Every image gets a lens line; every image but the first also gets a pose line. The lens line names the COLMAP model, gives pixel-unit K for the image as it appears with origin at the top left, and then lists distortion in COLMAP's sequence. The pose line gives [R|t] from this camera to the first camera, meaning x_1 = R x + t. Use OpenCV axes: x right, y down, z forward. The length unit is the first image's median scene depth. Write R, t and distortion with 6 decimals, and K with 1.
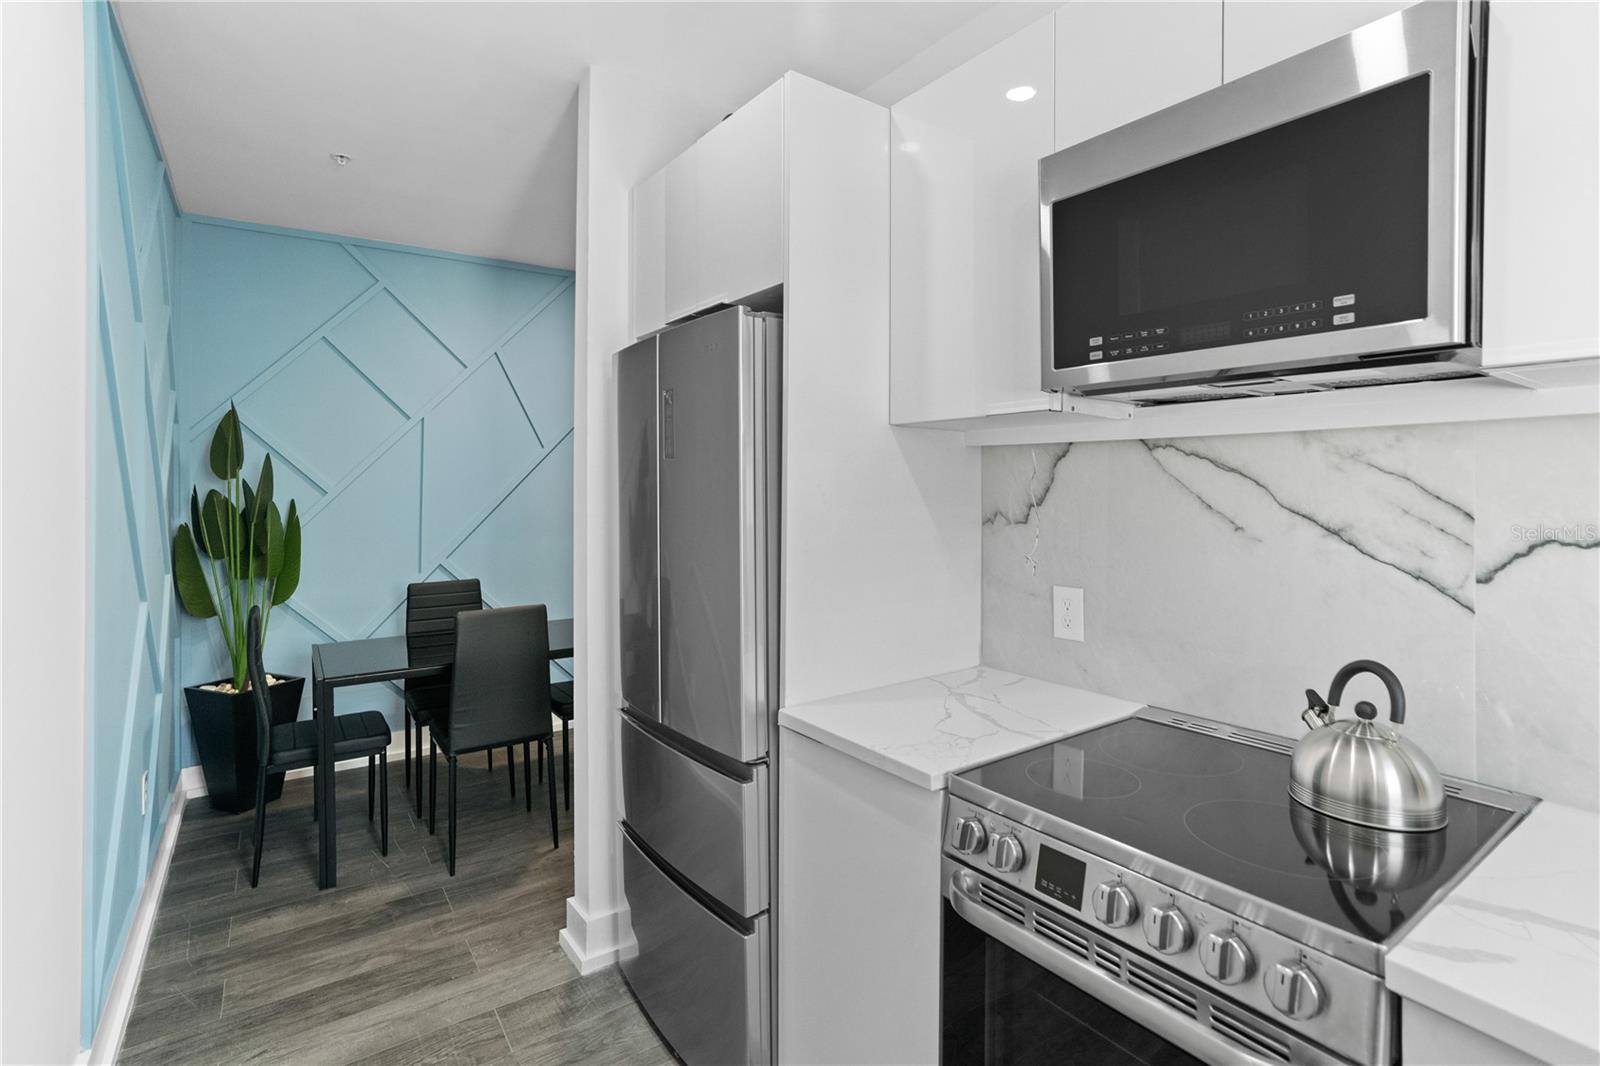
lens RADIAL K [[761.8, 0, 800.6], [0, 761.8, 473.0], [0, 0, 1]] dist [-0.002217, 0.000022]
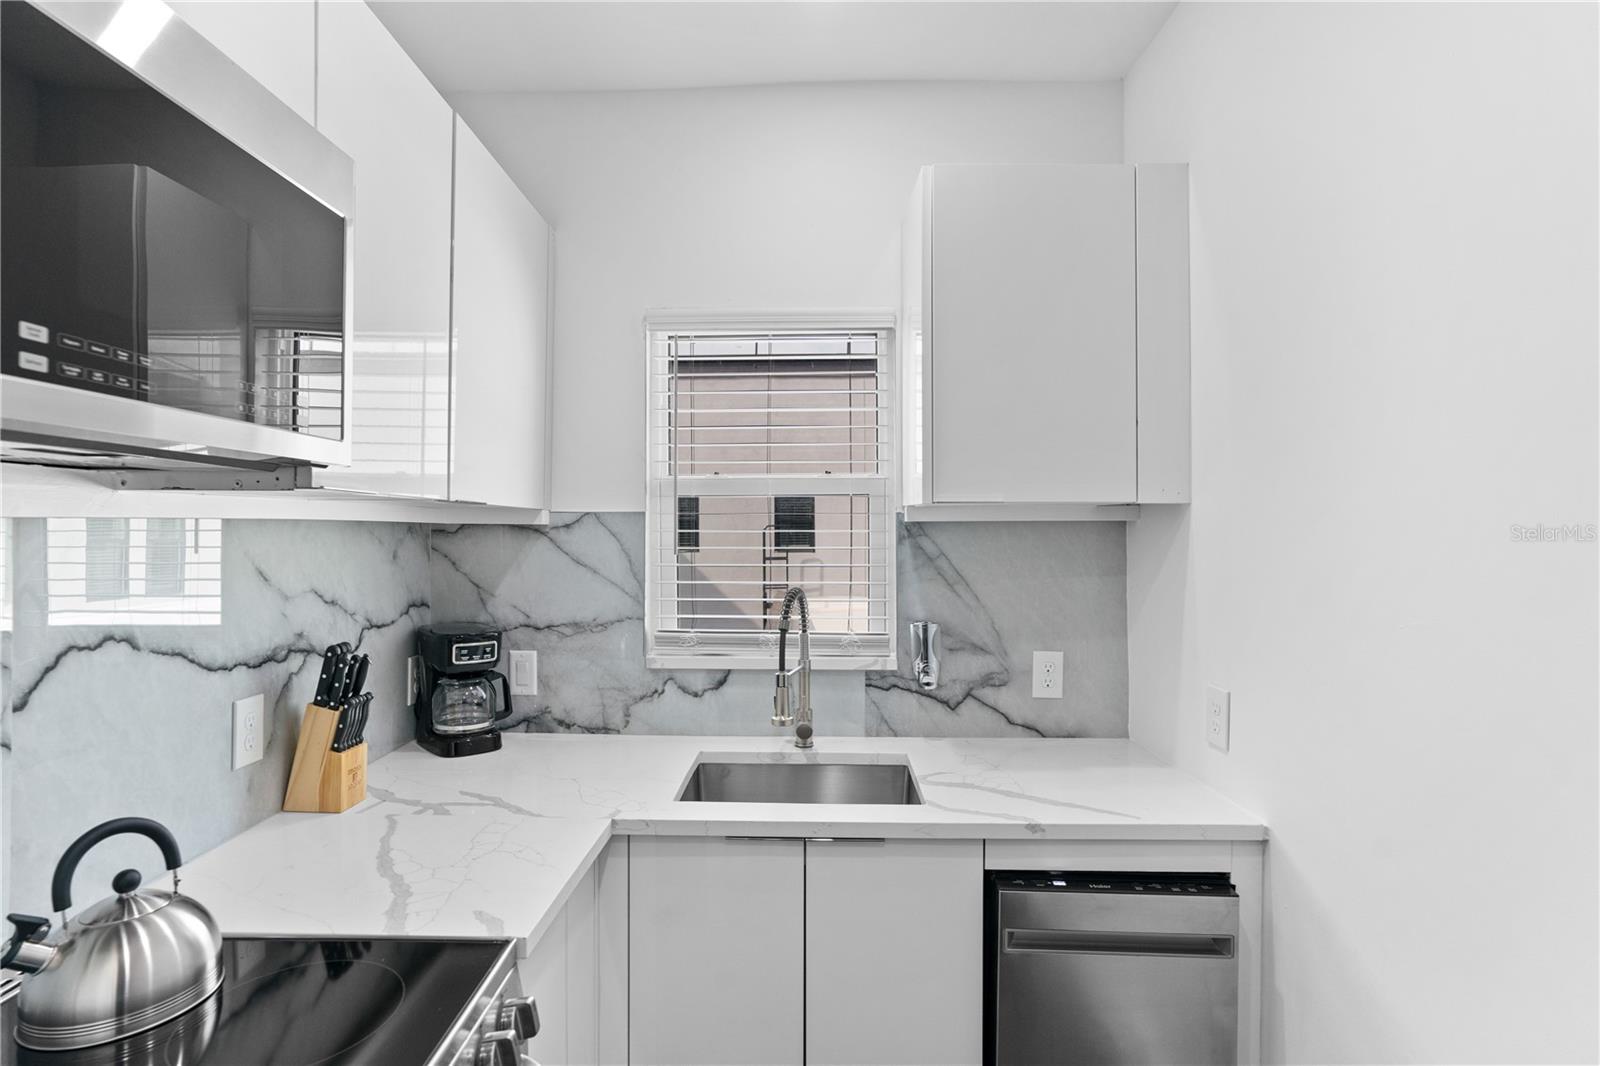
lens RADIAL K [[828.3, 0, 791.6], [0, 828.3, 526.5], [0, 0, 1]] dist [-0.023206, 0.025554]
pose [[-0.798372, -0.004643, 0.602146, -0.300094], [-0.015767, 0.999789, -0.013197, -0.053611], [-0.601958, -0.020031, -0.798277, 1.135805]]
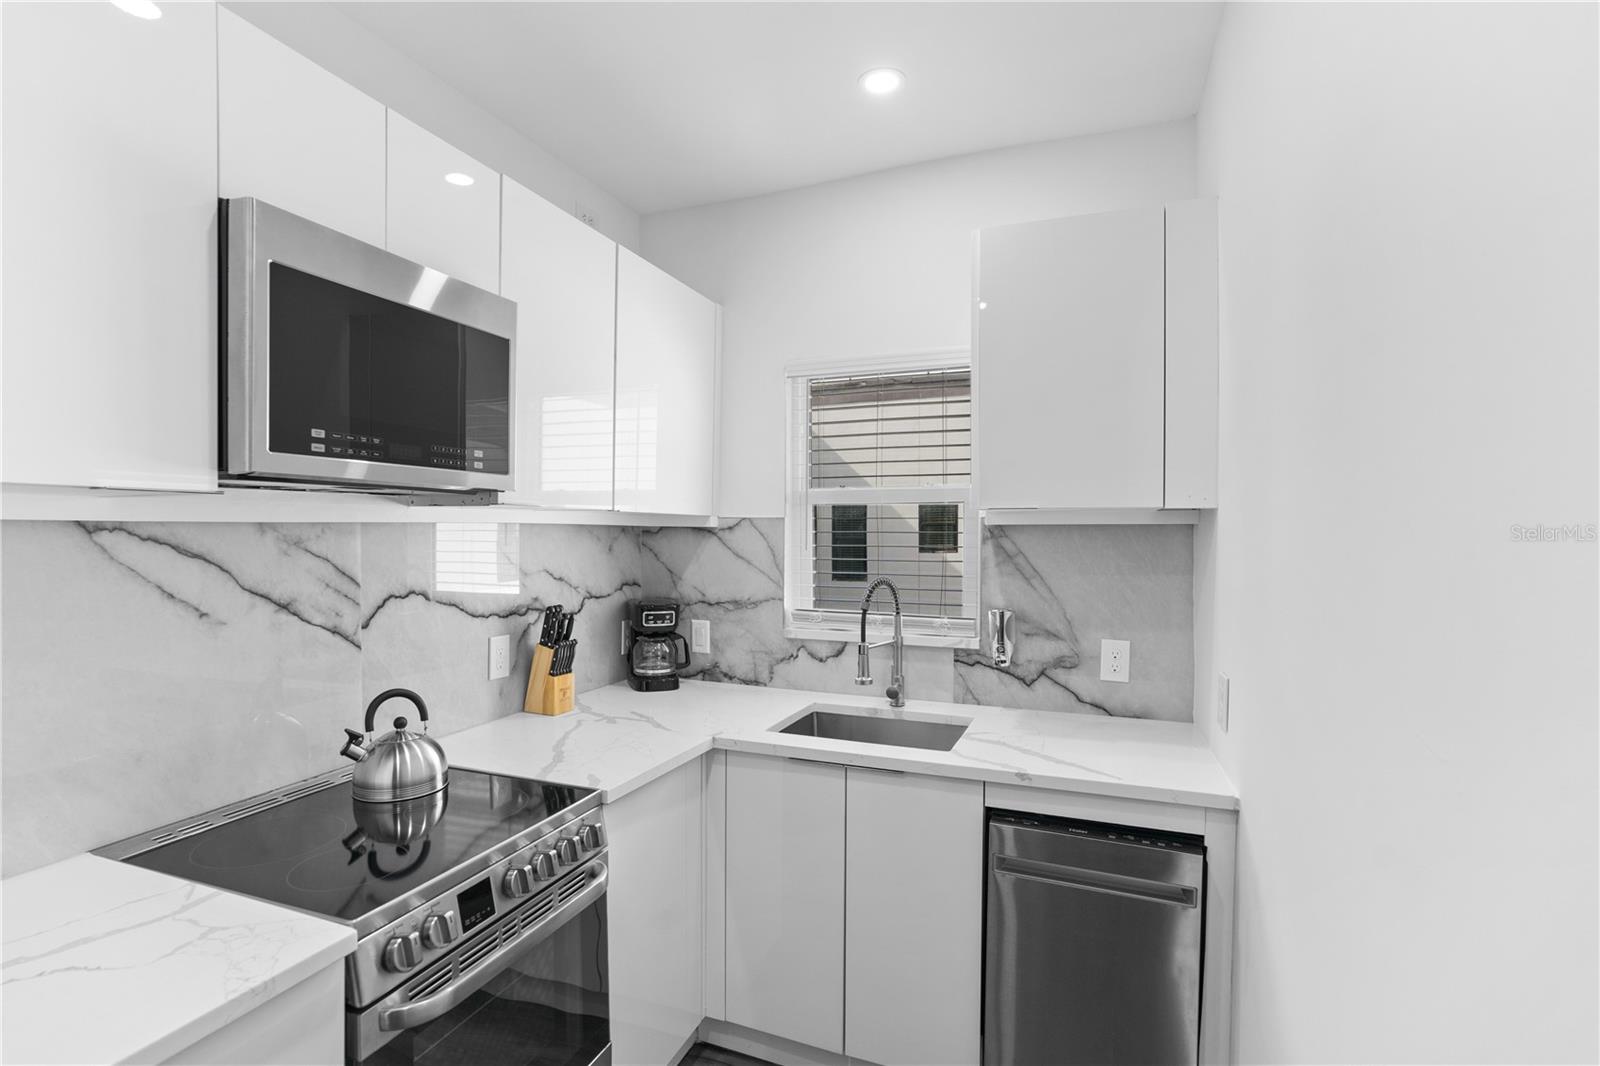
lens RADIAL K [[754.5, 0, 801.1], [0, 754.5, 541.2], [0, 0, 1]] dist [-0.025175, 0.020911]
pose [[-0.543100, -0.018372, 0.839467, -0.770760], [-0.021050, 0.999744, 0.008261, -0.055485], [-0.839404, -0.013184, -0.543347, 1.010381]]
